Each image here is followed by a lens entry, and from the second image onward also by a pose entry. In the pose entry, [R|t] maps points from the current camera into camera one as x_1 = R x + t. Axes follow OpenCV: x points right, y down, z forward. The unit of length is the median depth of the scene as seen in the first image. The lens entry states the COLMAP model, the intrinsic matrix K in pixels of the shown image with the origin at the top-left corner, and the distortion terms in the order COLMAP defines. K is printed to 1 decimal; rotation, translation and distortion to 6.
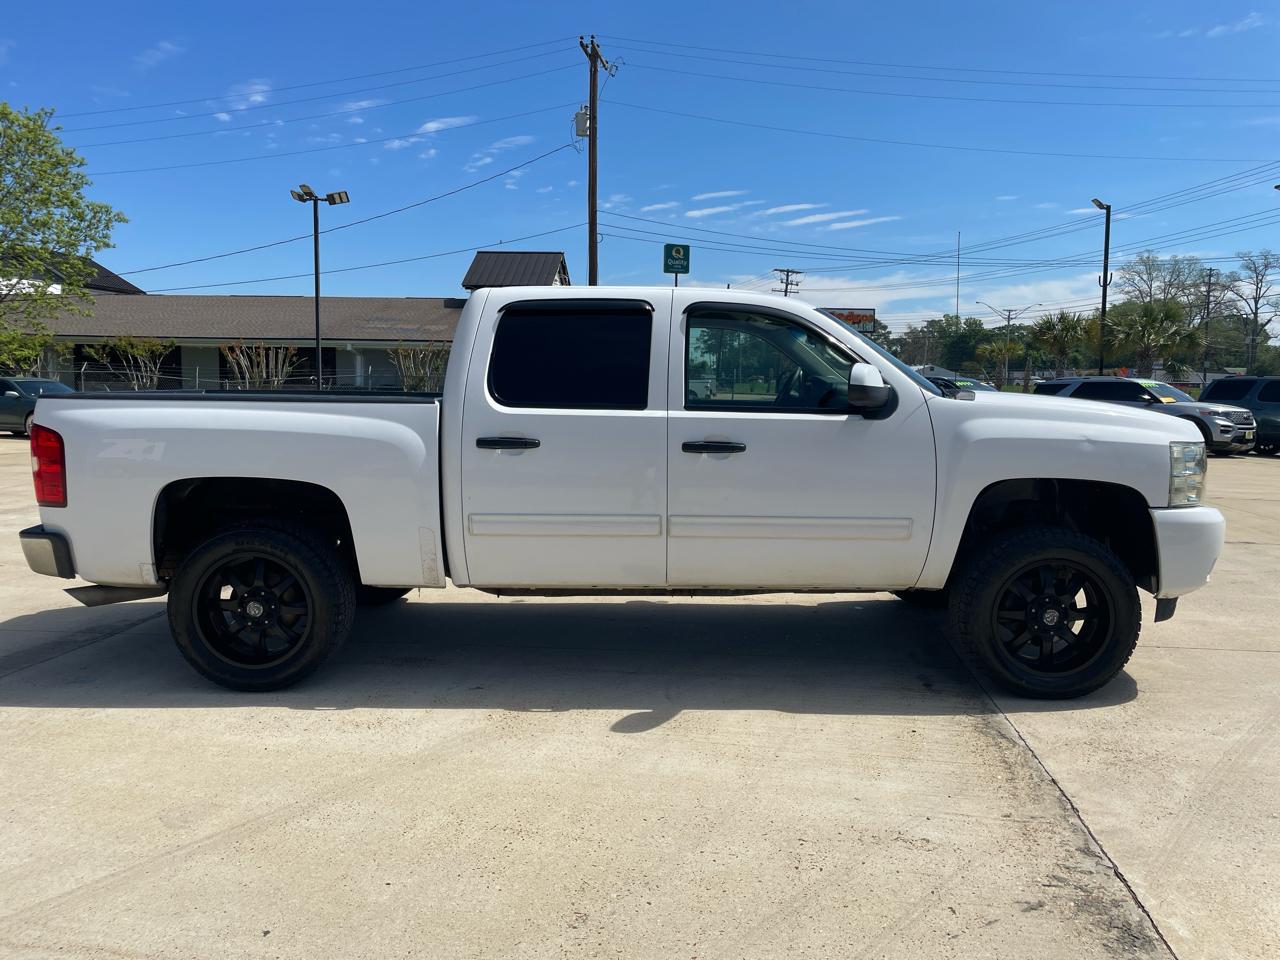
lens RADIAL K [[955.3, 0, 640.0], [0, 955.3, 480.0], [0, 0, 1]] dist [0.078760, -0.108860]
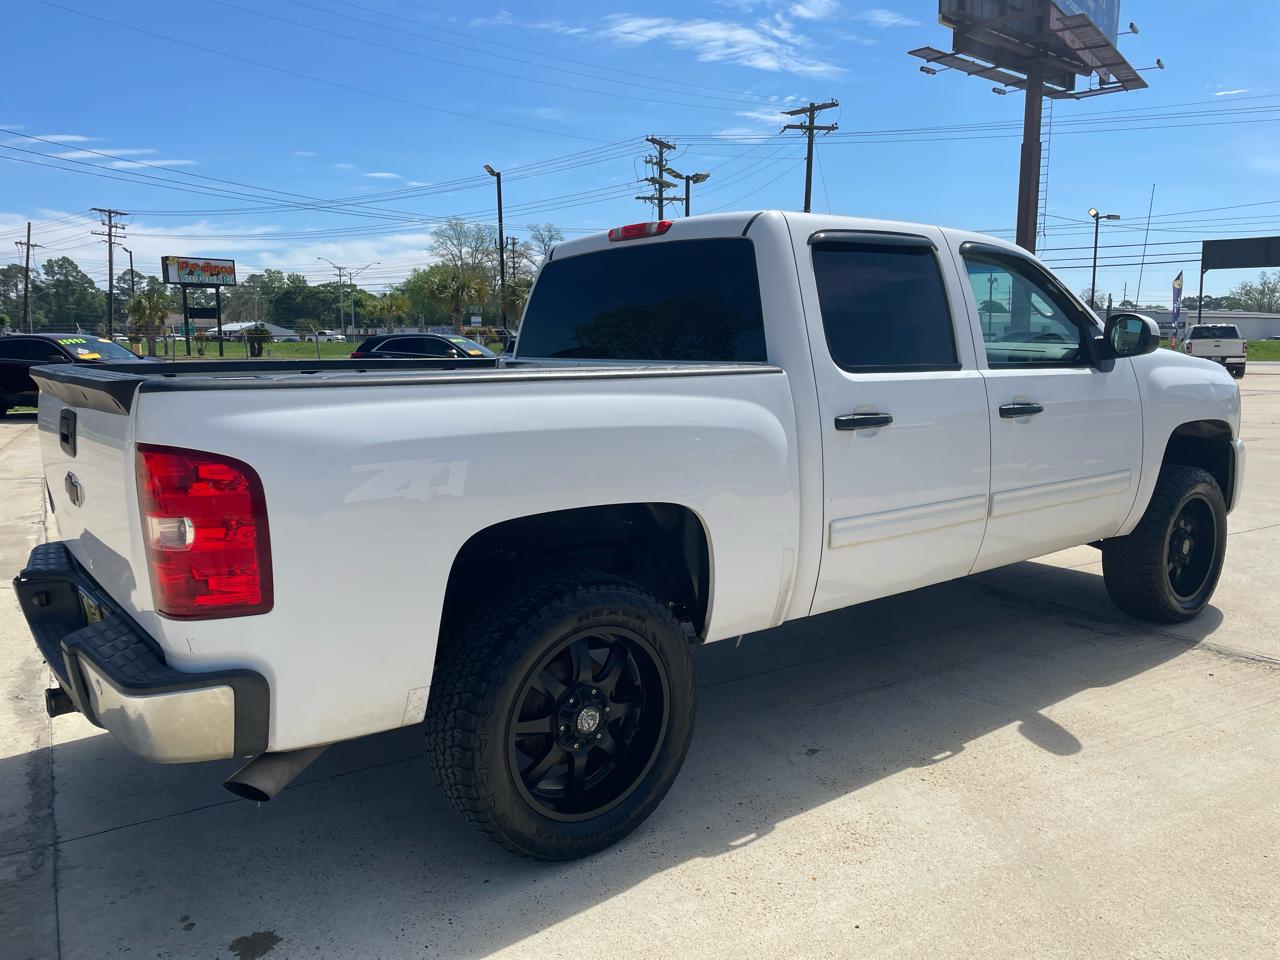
lens RADIAL K [[955.3, 0, 640.0], [0, 955.3, 480.0], [0, 0, 1]] dist [0.078760, -0.108860]
pose [[0.790808, -0.101167, 0.603646, -0.736757], [0.074628, 0.994824, 0.068960, -0.057653], [-0.607498, -0.009485, 0.794264, 0.508283]]
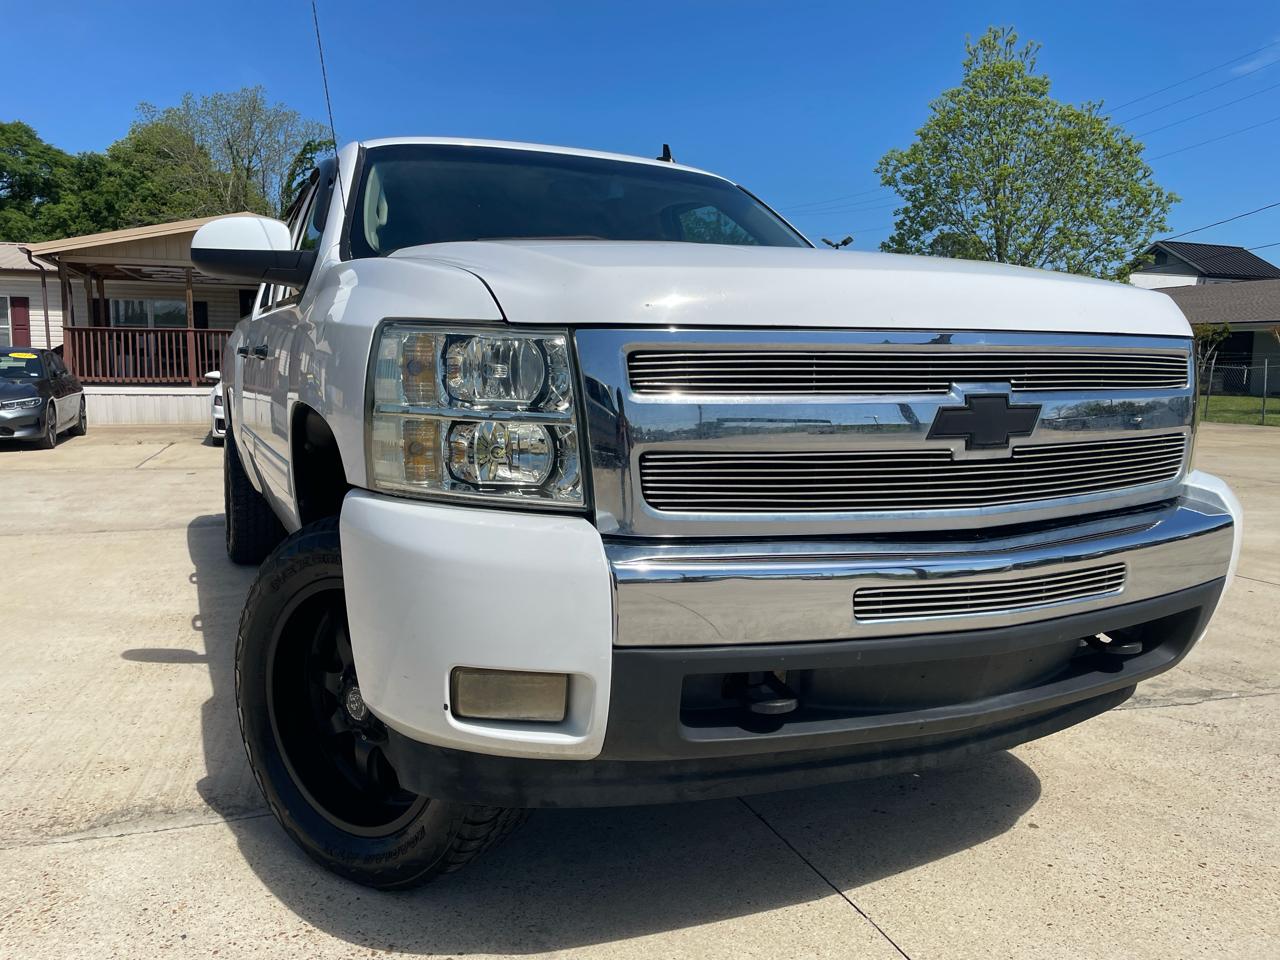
lens RADIAL K [[982.5, 0, 640.8], [0, 982.5, 511.3], [0, 0, 1]] dist [-0.025758, -0.007268]
pose [[0.433612, 0.117153, -0.893451, 0.875761], [-0.094515, 0.991956, 0.084199, 0.014265], [0.896129, 0.047935, 0.441197, 0.932971]]
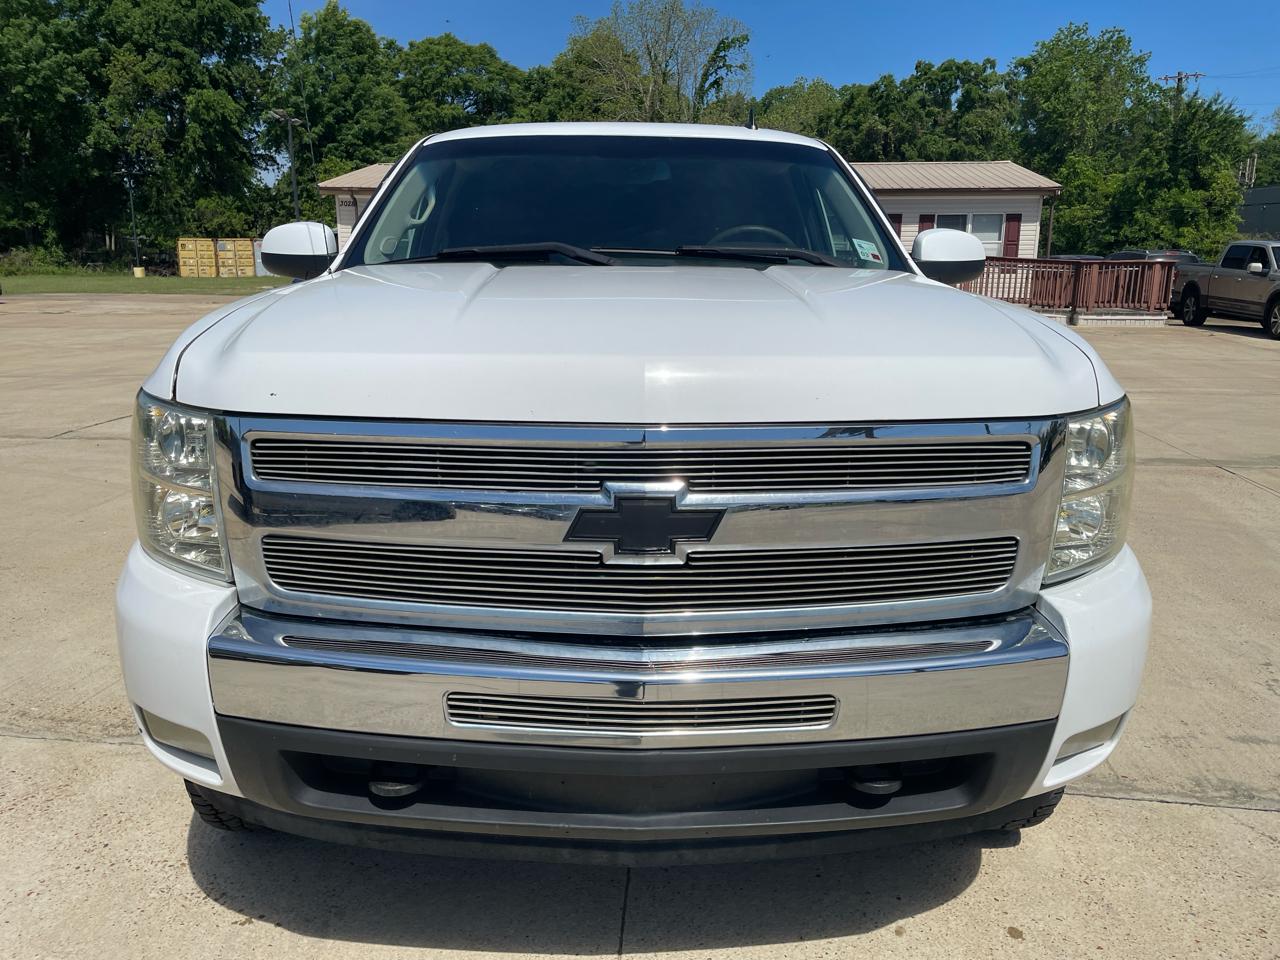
lens RADIAL K [[963.4, 0, 626.4], [0, 963.4, 478.3], [0, 0, 1]] dist [0.073587, -0.107219]
pose [[0.003048, 0.209335, -0.977839, 0.915180], [-0.101651, 0.972843, 0.207949, -0.074406], [0.994815, 0.098765, 0.024245, 1.168432]]
